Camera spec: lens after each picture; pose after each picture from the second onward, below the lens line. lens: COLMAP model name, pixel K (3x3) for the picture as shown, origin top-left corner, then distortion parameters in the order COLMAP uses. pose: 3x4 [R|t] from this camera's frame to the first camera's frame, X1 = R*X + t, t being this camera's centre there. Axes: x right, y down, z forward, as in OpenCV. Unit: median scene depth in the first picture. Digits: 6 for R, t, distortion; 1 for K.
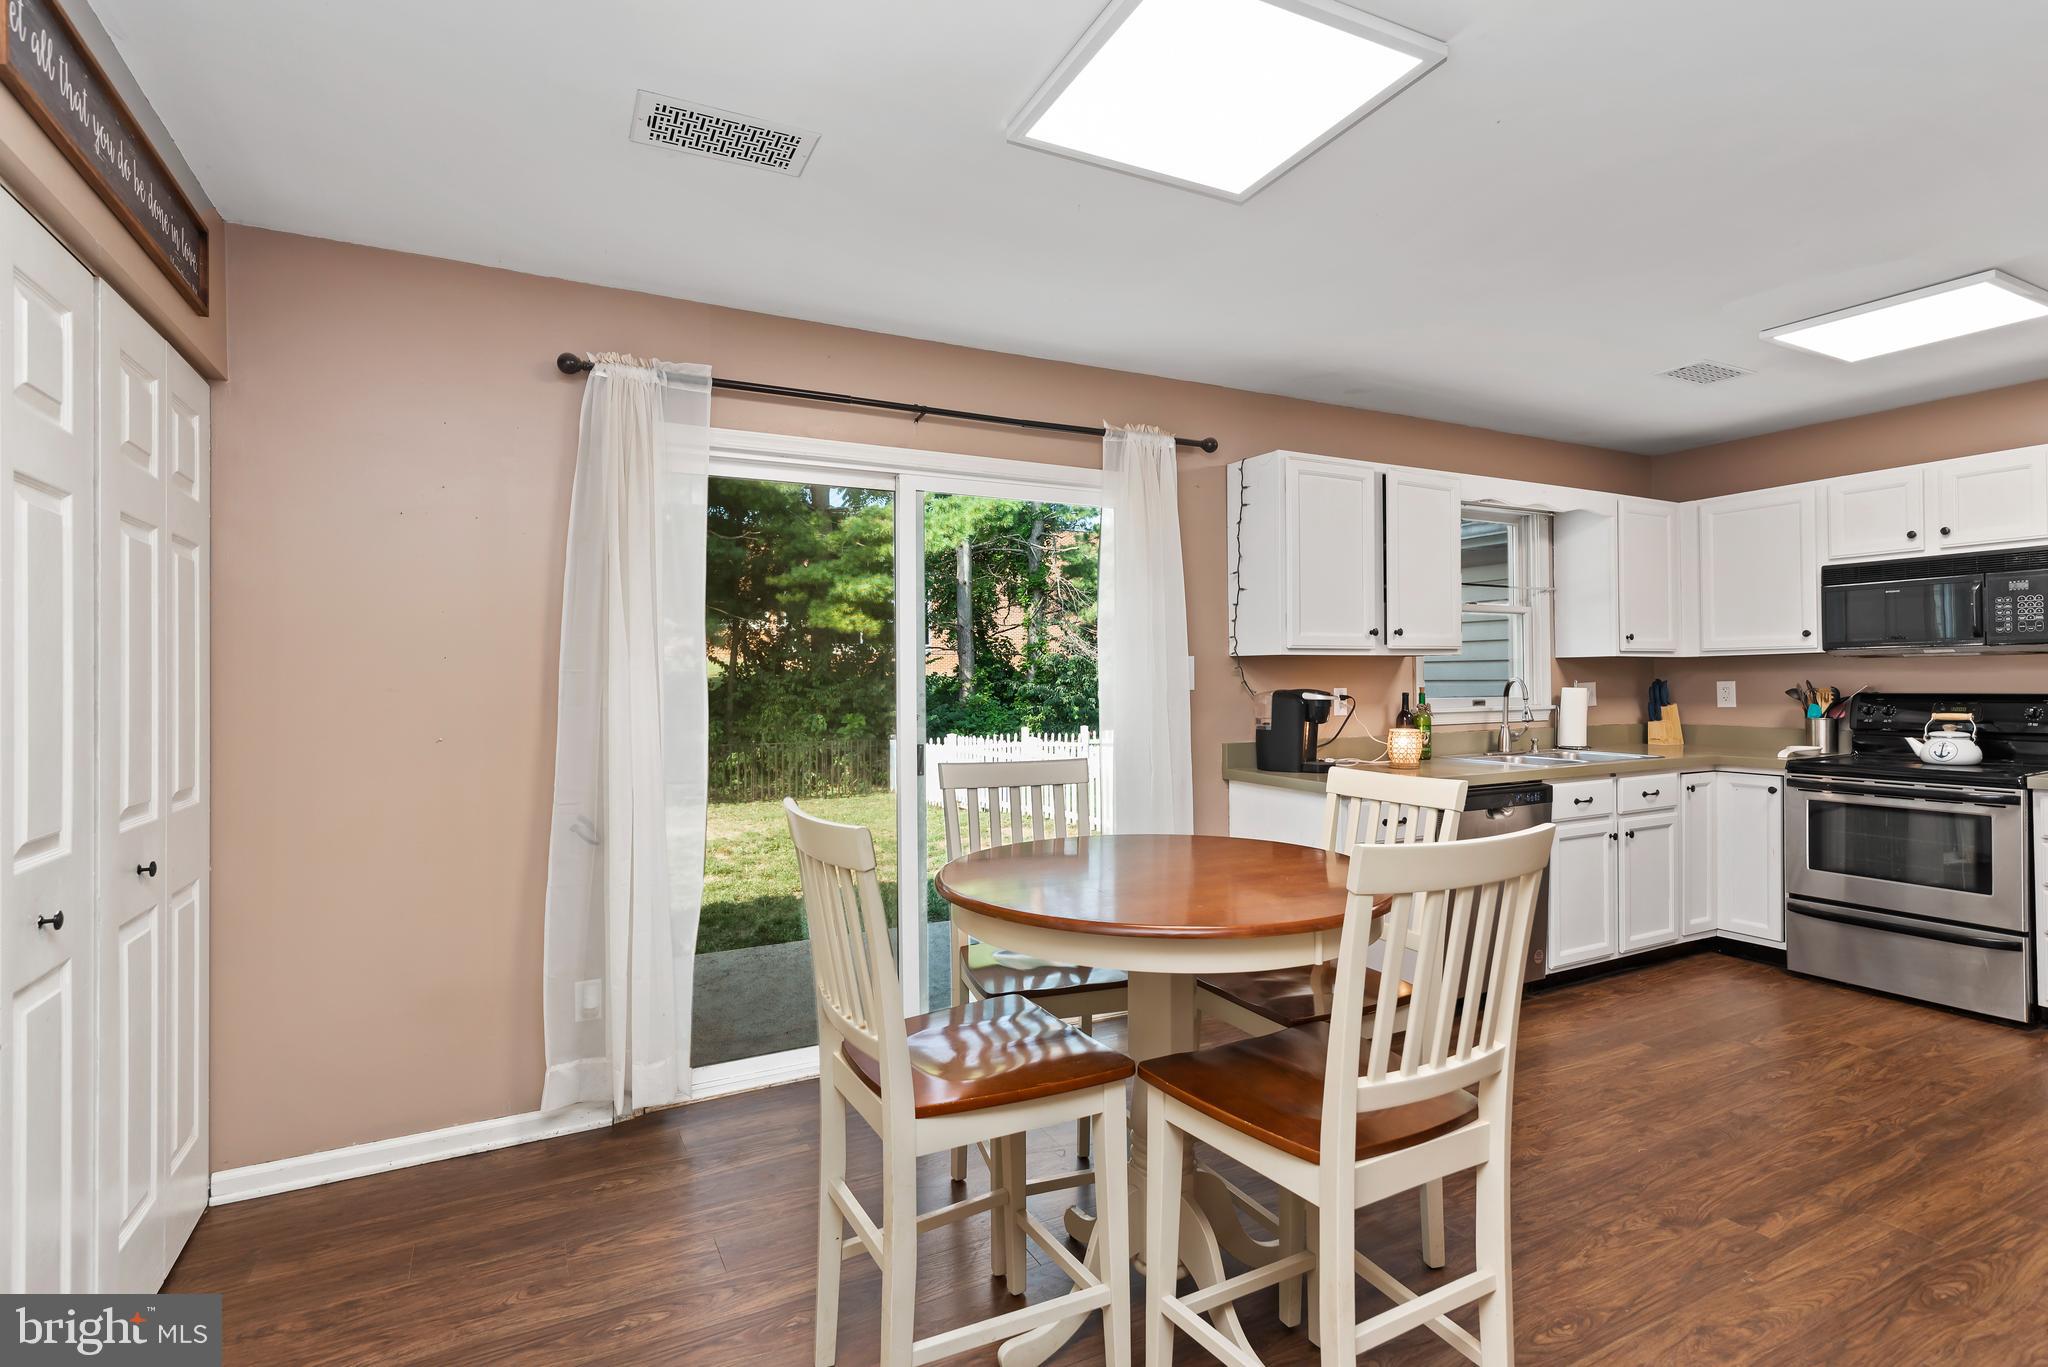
lens RADIAL K [[1010.1, 0, 1029.5], [0, 1010.1, 672.1], [0, 0, 1]] dist [0.000566, 0.000266]
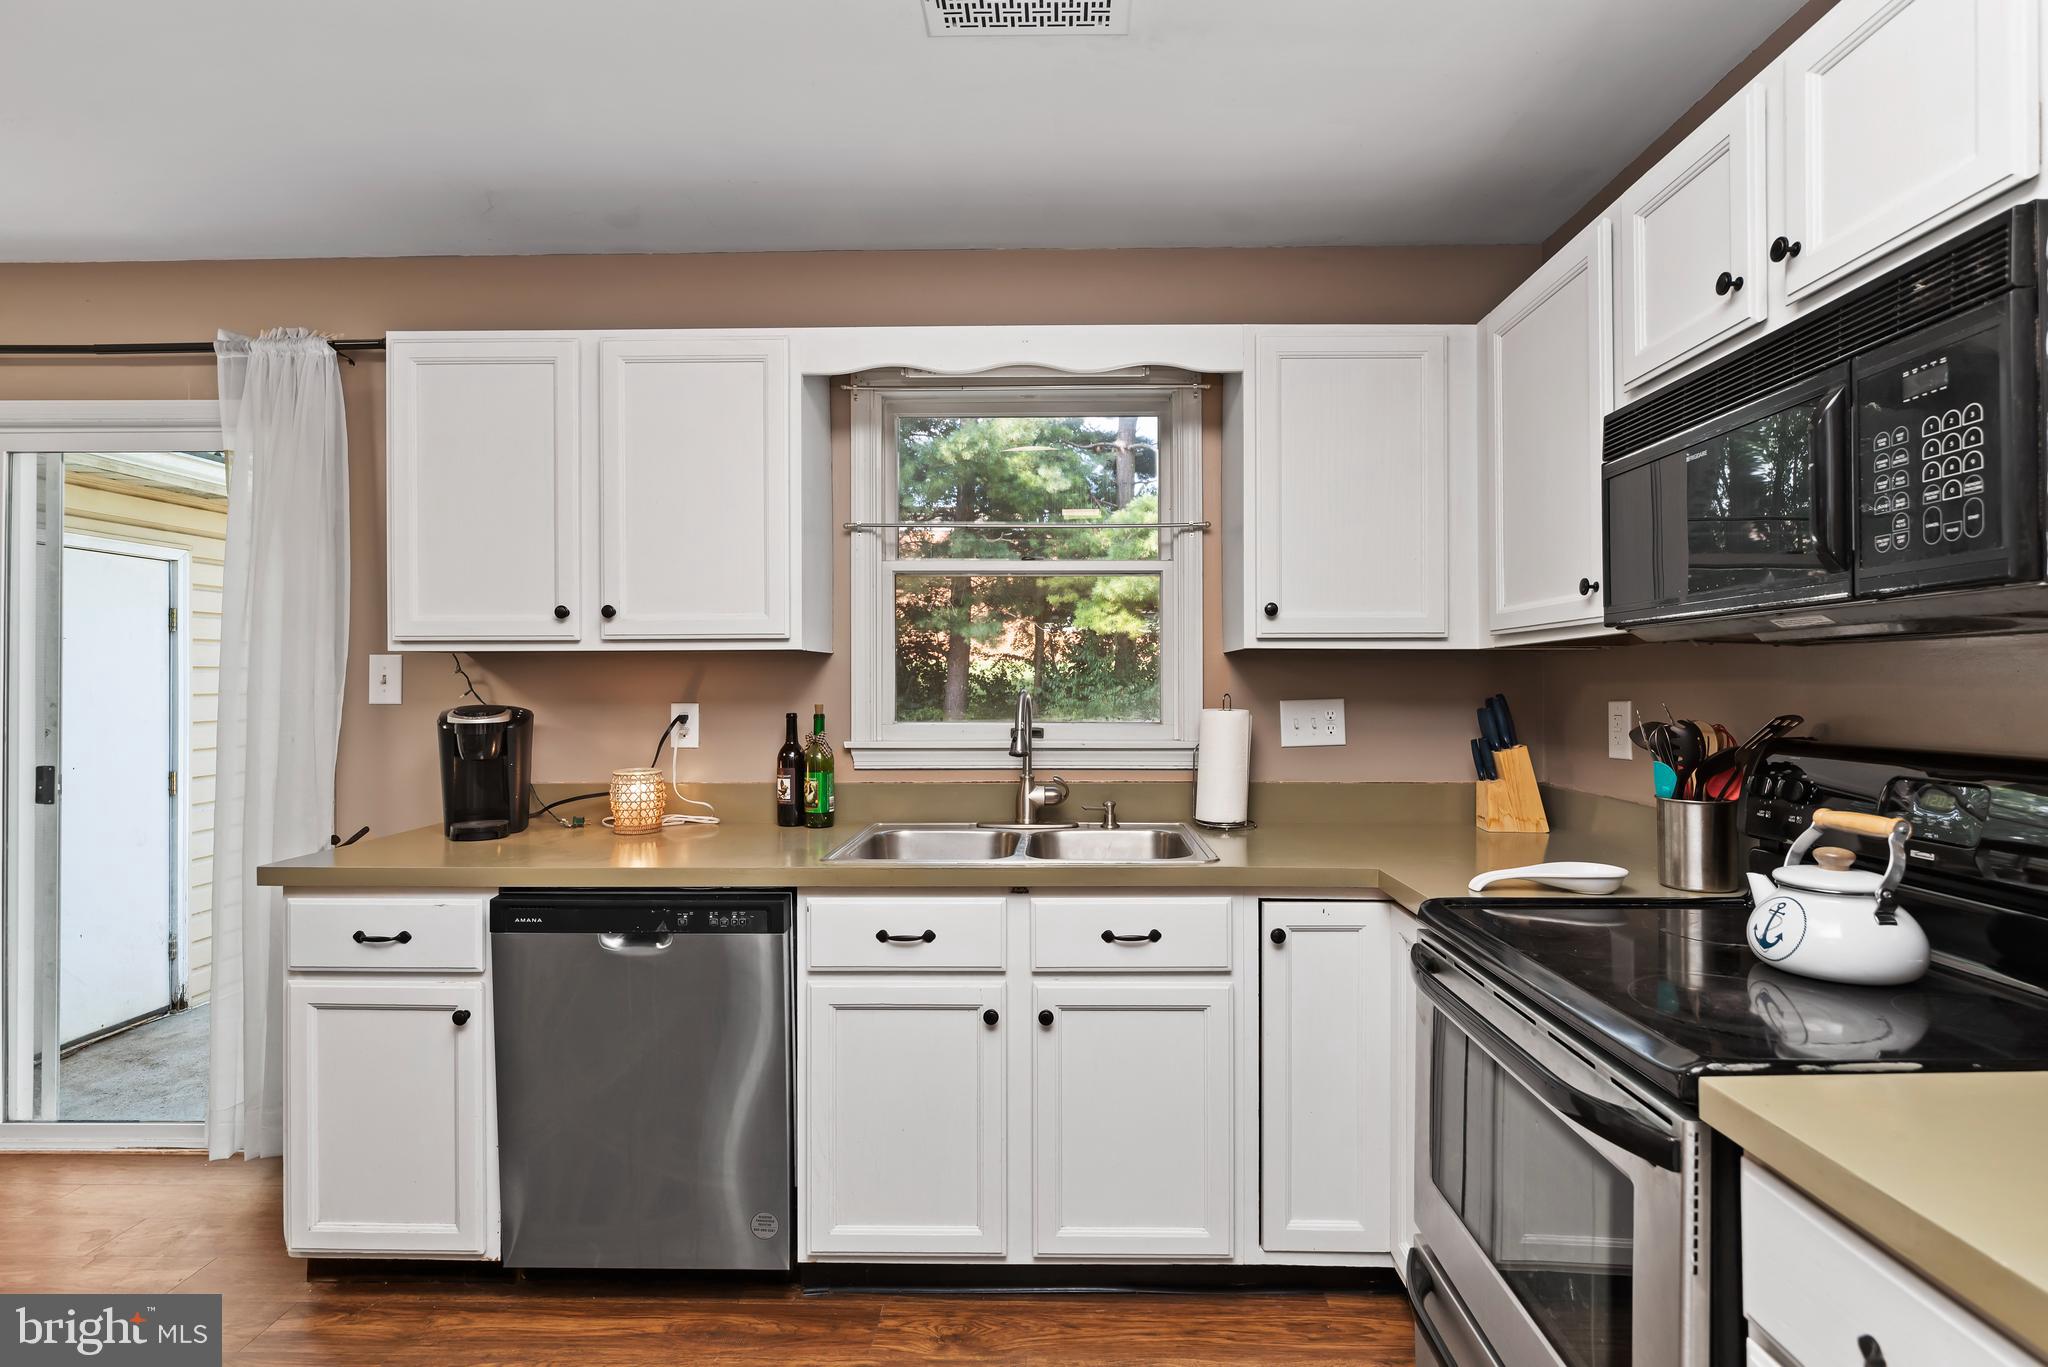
lens RADIAL K [[992.1, 0, 1045.5], [0, 992.1, 677.1], [0, 0, 1]] dist [-0.000972, -0.000342]
pose [[0.872101, 0.003516, -0.489314, 0.810713], [-0.002749, 0.999994, 0.002285, -0.002740], [0.489318, -0.000648, 0.872105, 0.575464]]
